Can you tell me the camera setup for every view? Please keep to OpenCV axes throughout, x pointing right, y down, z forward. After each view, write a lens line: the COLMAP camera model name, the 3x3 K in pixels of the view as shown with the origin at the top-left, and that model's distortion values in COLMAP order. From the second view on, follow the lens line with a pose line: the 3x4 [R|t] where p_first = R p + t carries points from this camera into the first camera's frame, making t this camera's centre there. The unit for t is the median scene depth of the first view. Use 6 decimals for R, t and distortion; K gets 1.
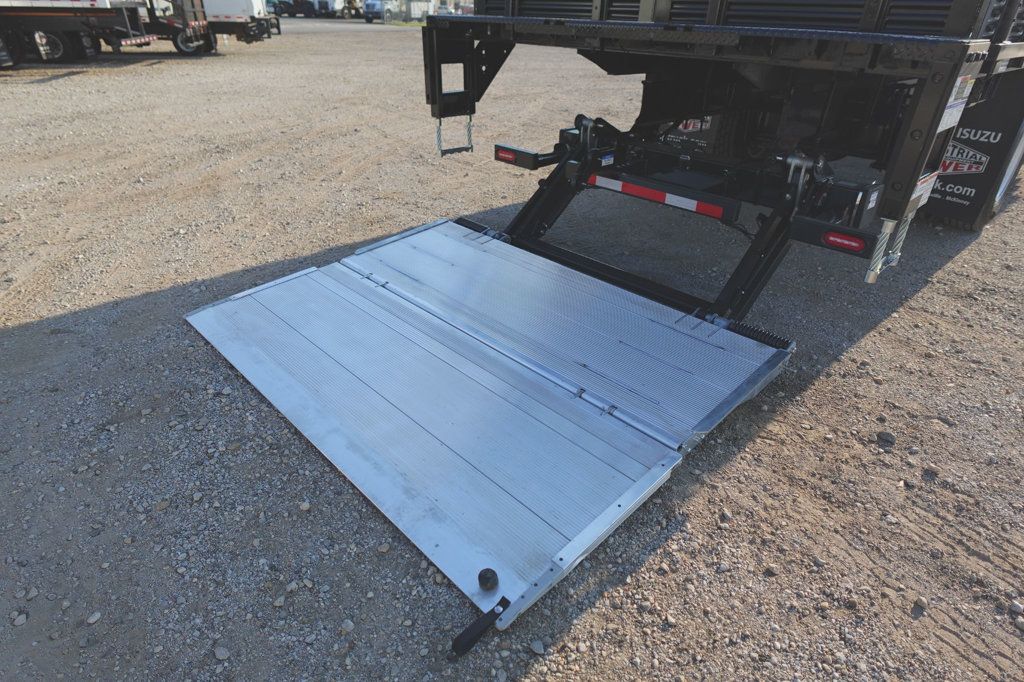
lens RADIAL K [[574.3, 0, 512.0], [0, 574.3, 341.0], [0, 0, 1]] dist [-0.001047, -0.001008]
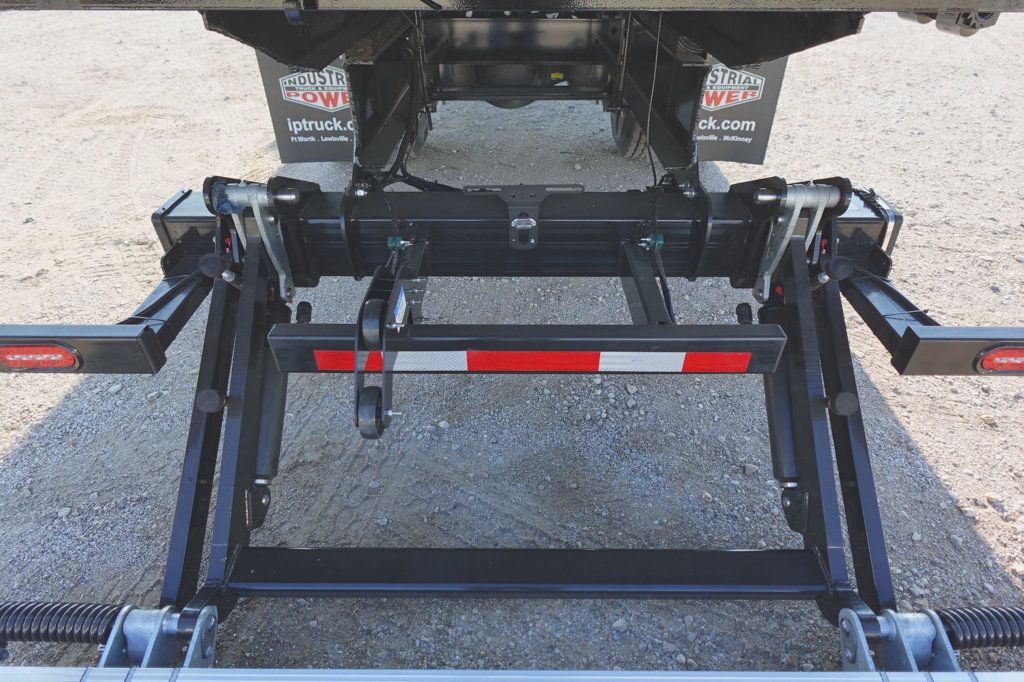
lens RADIAL K [[574.3, 0, 512.0], [0, 574.3, 341.0], [0, 0, 1]] dist [-0.001047, -0.001008]
pose [[0.704148, -0.447832, 0.551019, 0.003455], [0.371064, 0.893713, 0.252168, -0.329440], [-0.605382, 0.026899, 0.795481, 0.604913]]
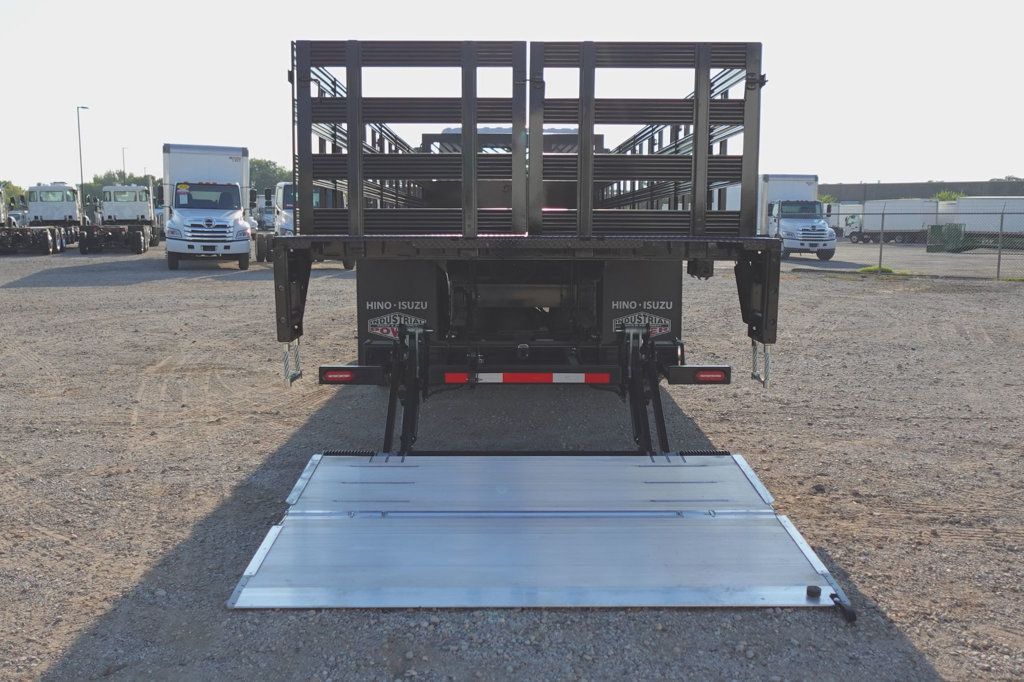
lens RADIAL K [[932.8, 0, 512.0], [0, 932.8, 341.0], [0, 0, 1]] dist [0.000454, 0.003348]
pose [[0.693529, -0.115936, 0.711039, -0.873231], [0.373210, 0.902025, -0.216944, 0.034589], [-0.616223, 0.415824, 0.668849, -0.133149]]
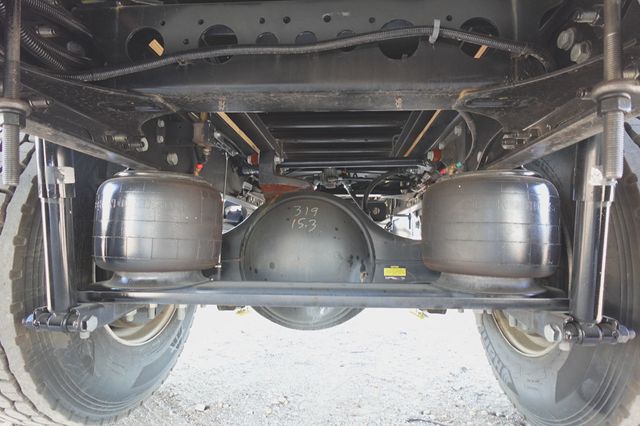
lens RADIAL K [[358.9, 0, 320.0], [0, 358.9, 213.0], [0, 0, 1]] dist [-0.001047, -0.001008]
pose [[0.753941, 0.016380, 0.656738, 0.543090], [0.342981, 0.842813, -0.414766, -0.391644], [-0.560301, 0.537957, 0.629813, 1.139372]]
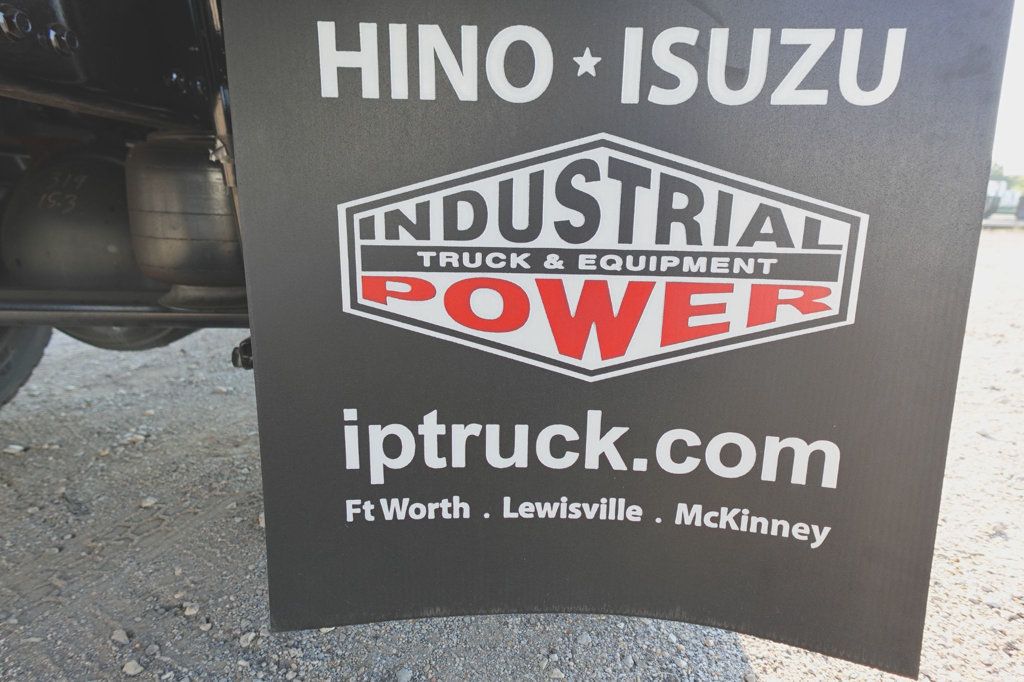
lens RADIAL K [[574.3, 0, 512.0], [0, 574.3, 341.0], [0, 0, 1]] dist [-0.001047, -0.001008]
pose [[0.712201, -0.185722, 0.676962, 0.684211], [0.353339, 0.928137, -0.117101, -0.310237], [-0.606565, 0.322596, 0.726643, 0.972966]]
